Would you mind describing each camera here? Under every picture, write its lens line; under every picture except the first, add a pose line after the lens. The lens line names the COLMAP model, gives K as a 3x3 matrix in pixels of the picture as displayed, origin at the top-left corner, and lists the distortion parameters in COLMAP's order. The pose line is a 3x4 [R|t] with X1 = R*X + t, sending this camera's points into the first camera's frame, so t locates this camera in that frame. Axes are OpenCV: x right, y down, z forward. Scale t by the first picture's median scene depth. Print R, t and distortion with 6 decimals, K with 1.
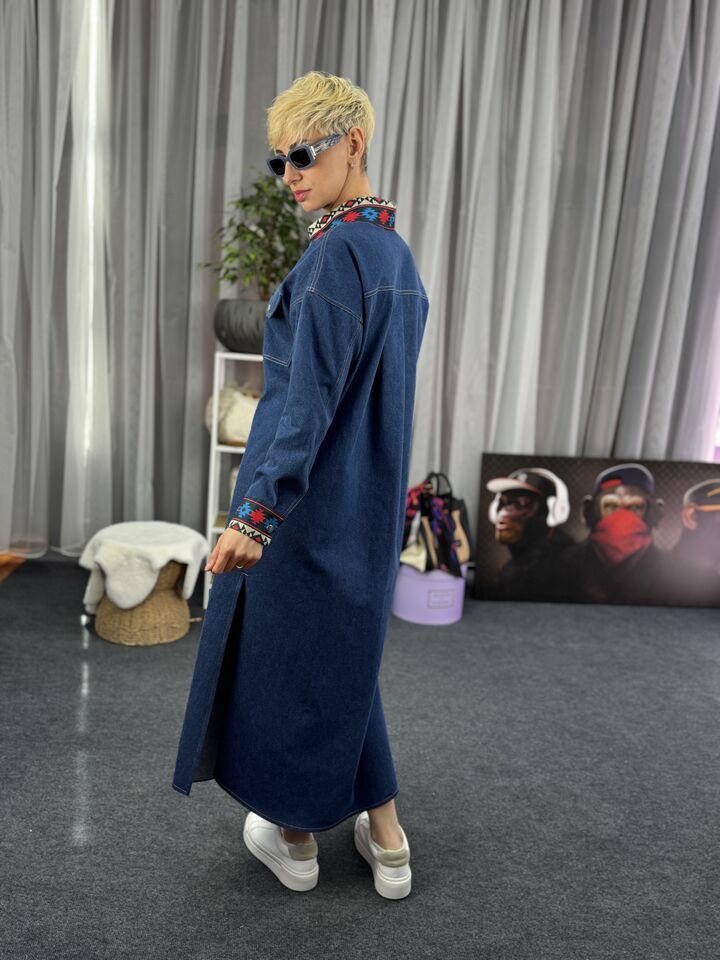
lens RADIAL K [[864.9, 0, 369.7], [0, 864.9, 501.4], [0, 0, 1]] dist [0.080735, -0.067994]
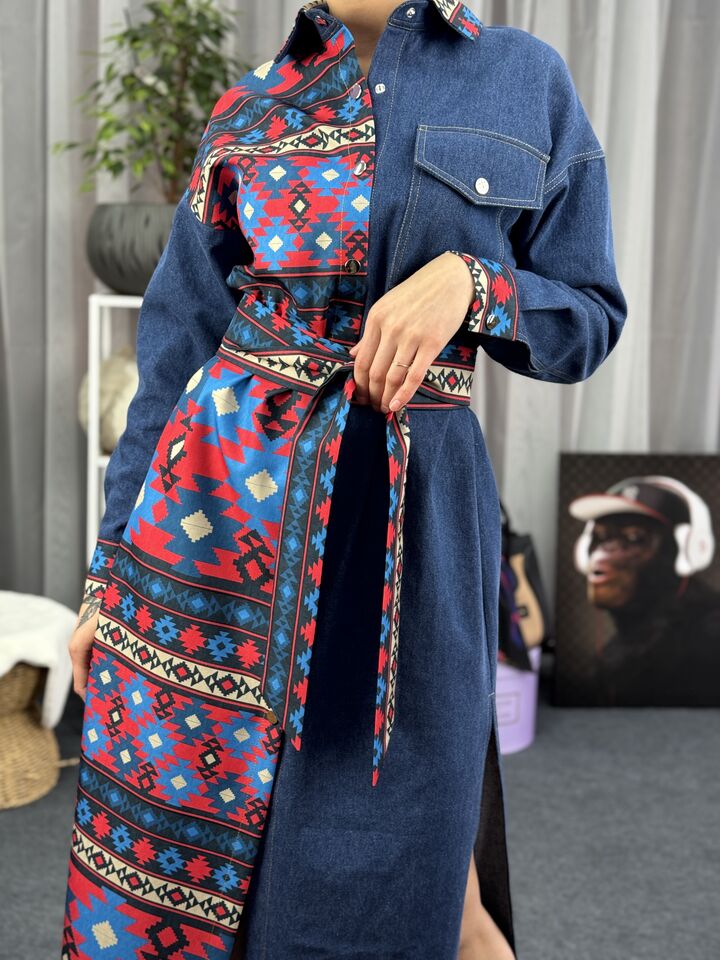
lens RADIAL K [[1309.9, 0, 365.2], [0, 1309.9, 511.1], [0, 0, 1]] dist [0.067024, 0.000000]
pose [[0.999221, -0.033375, -0.021083, 0.018811], [0.033129, 0.999380, -0.011922, -0.012264], [0.021468, 0.011214, 0.999707, 0.130033]]
